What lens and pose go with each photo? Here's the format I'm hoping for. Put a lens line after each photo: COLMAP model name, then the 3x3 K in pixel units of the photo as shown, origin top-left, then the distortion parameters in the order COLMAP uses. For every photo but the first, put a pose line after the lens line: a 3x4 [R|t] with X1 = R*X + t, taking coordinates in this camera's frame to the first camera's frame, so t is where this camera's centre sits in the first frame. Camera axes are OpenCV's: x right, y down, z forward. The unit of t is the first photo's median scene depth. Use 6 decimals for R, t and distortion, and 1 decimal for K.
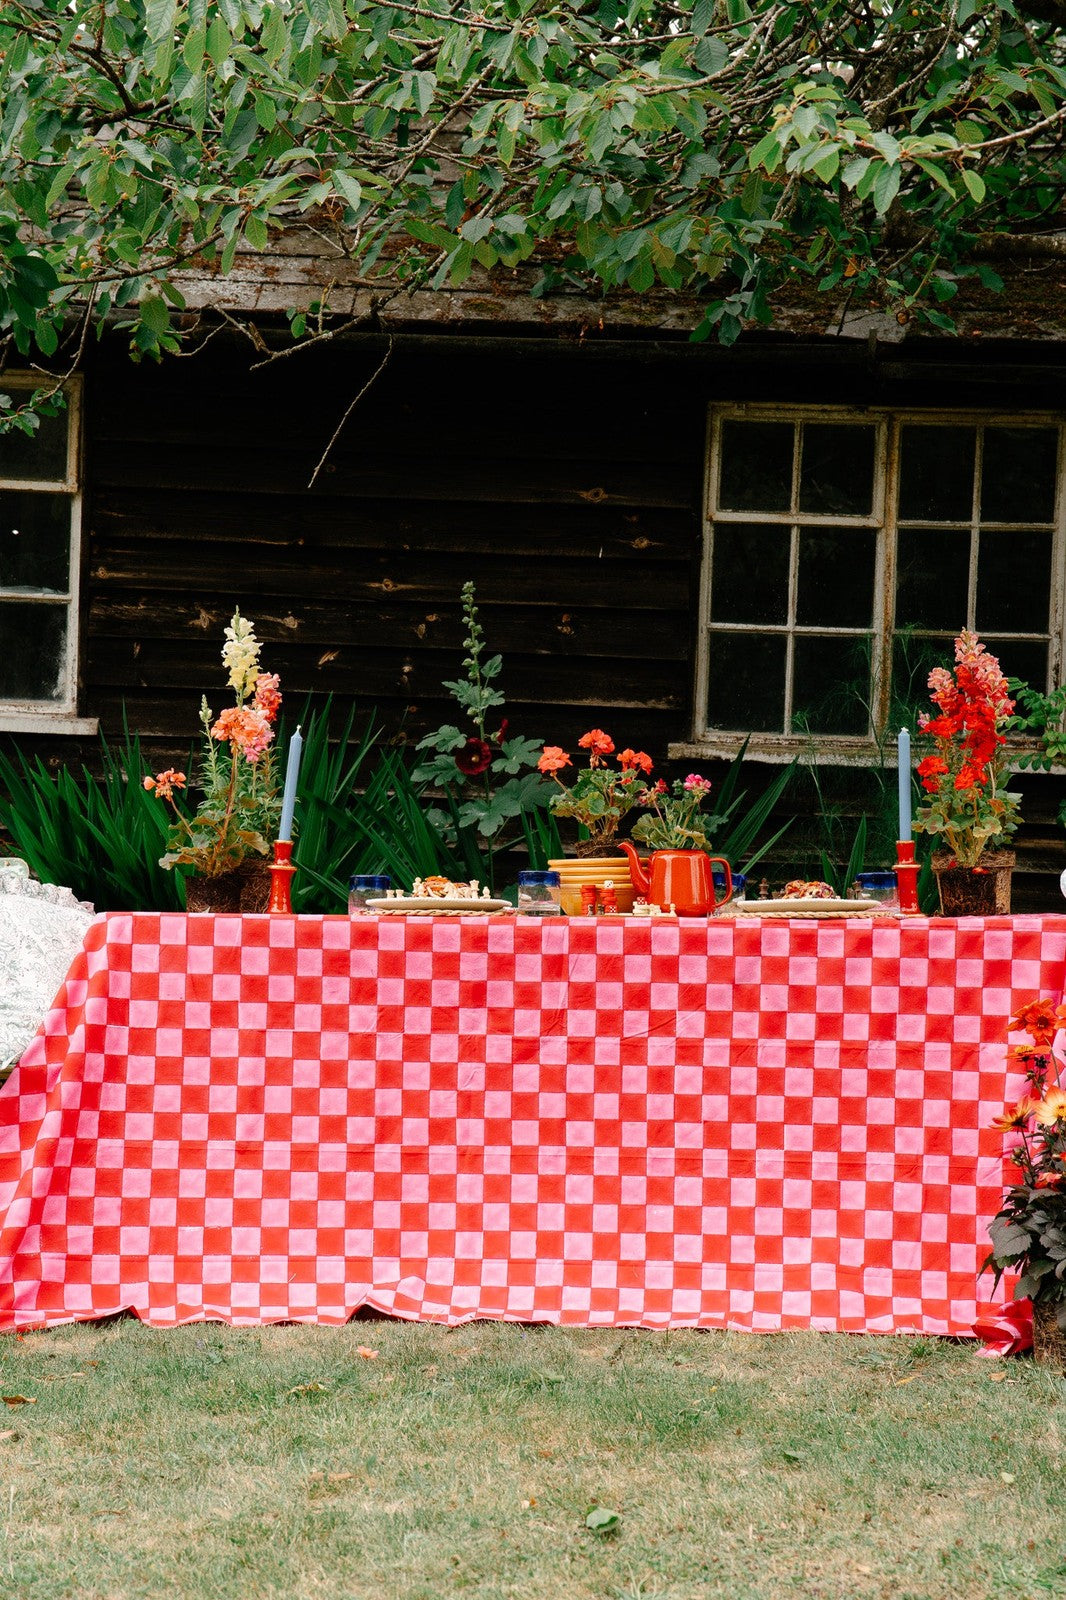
lens RADIAL K [[2998.6, 0, 546.3], [0, 2998.6, 800.9], [0, 0, 1]] dist [0.344420, -0.344119]
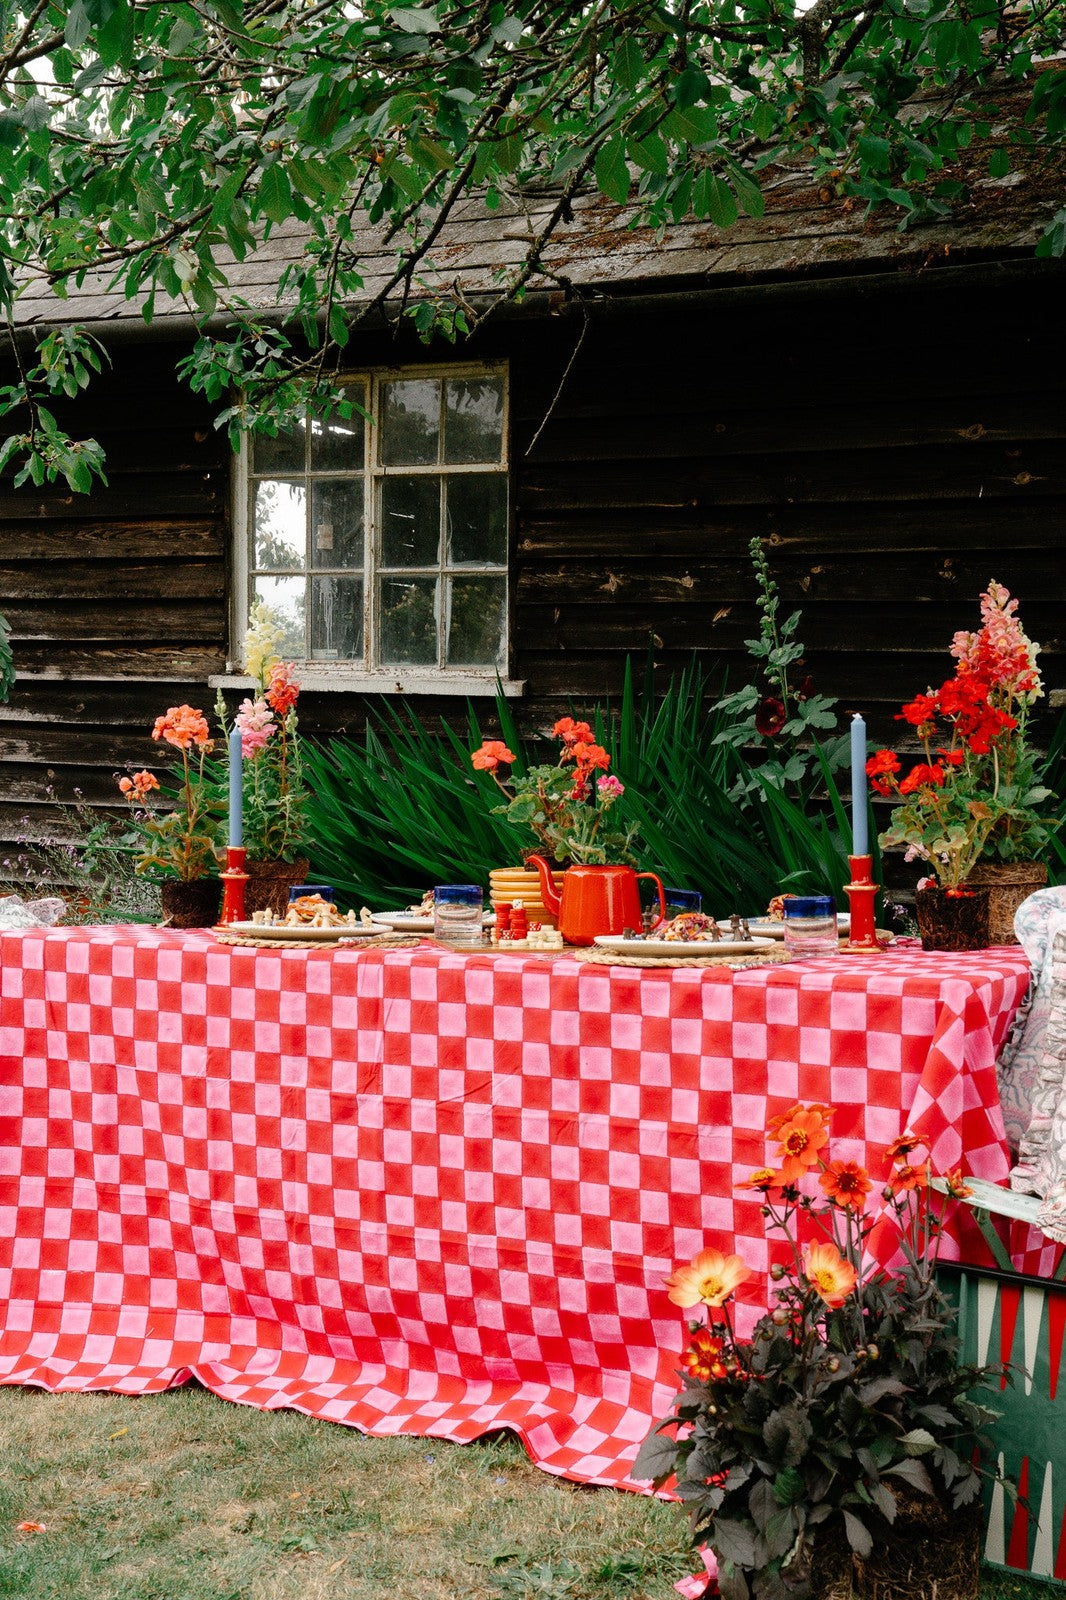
lens RADIAL K [[2190.1, 0, 533.0], [0, 2190.1, 800.0], [0, 0, 1]] dist [0.094761, 0.039884]
pose [[0.885813, -0.001996, -0.464037, 0.330608], [0.026460, 0.998581, 0.046216, -0.032158], [0.463287, -0.053217, 0.884609, 0.474393]]
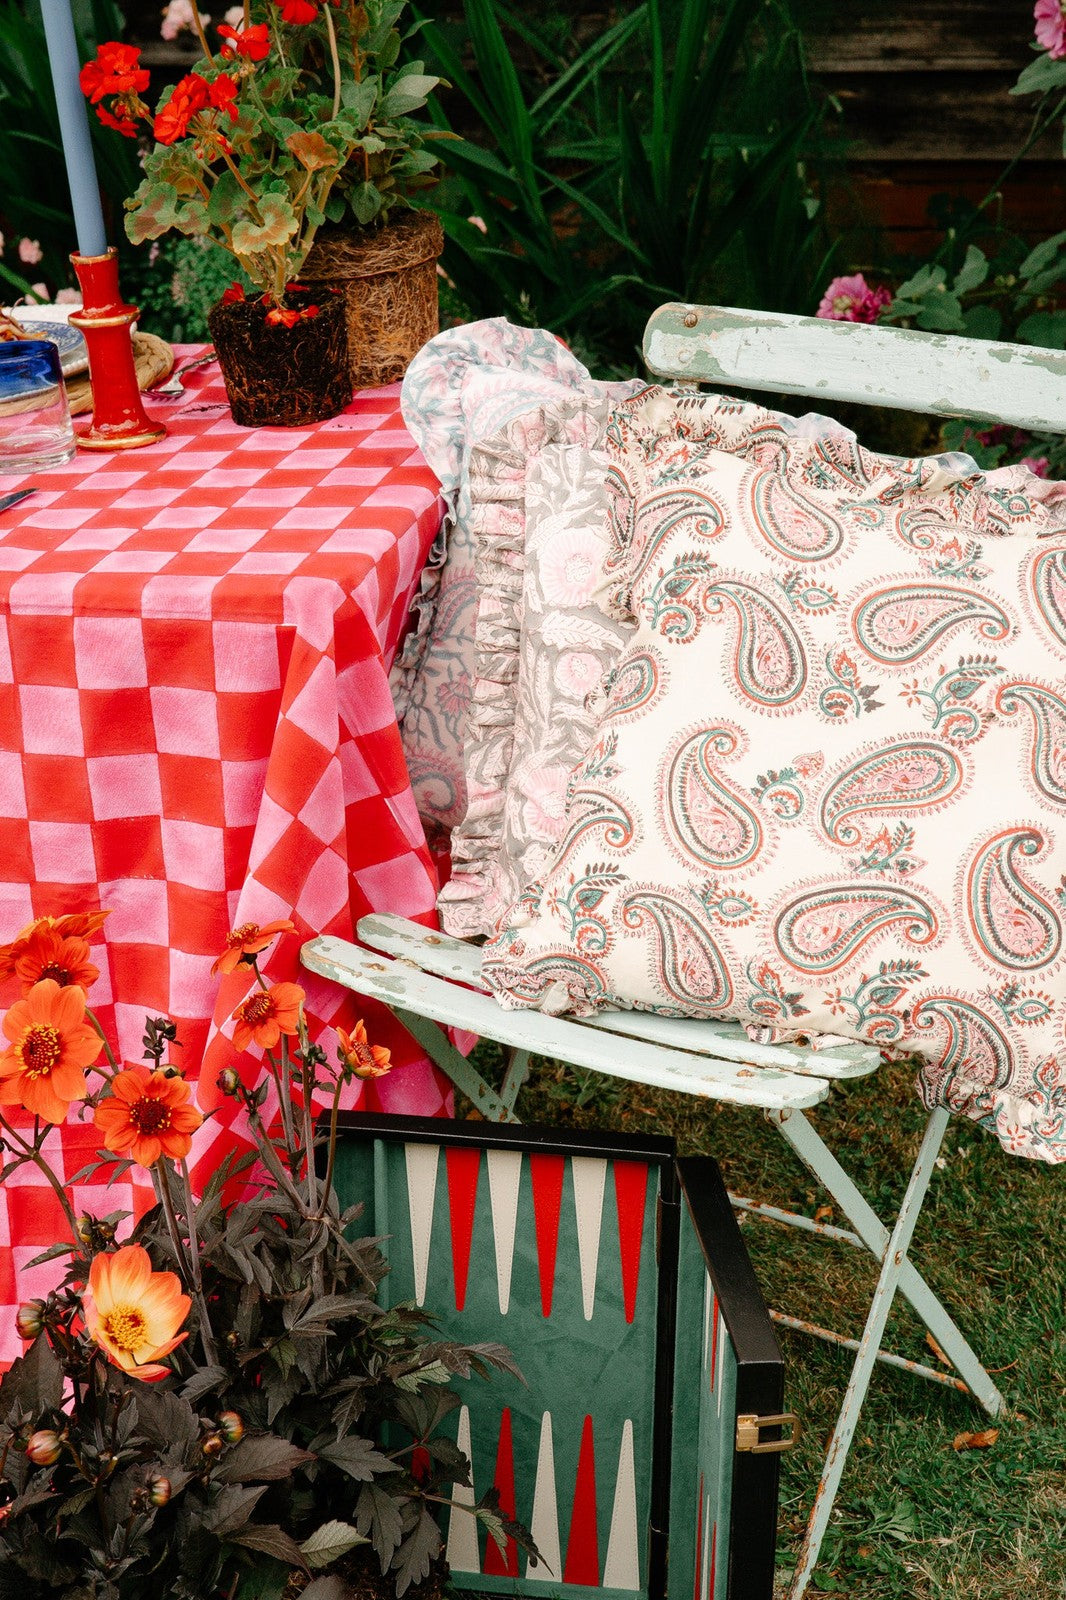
lens RADIAL K [[3083.5, 0, 533.0], [0, 3083.5, 800.0], [0, 0, 1]] dist [0.264281, -0.084284]
pose [[0.978382, 0.004112, -0.206764, 0.280860], [0.080678, 0.912994, 0.399916, -0.088288], [0.190419, -0.407952, 0.892926, 0.640941]]
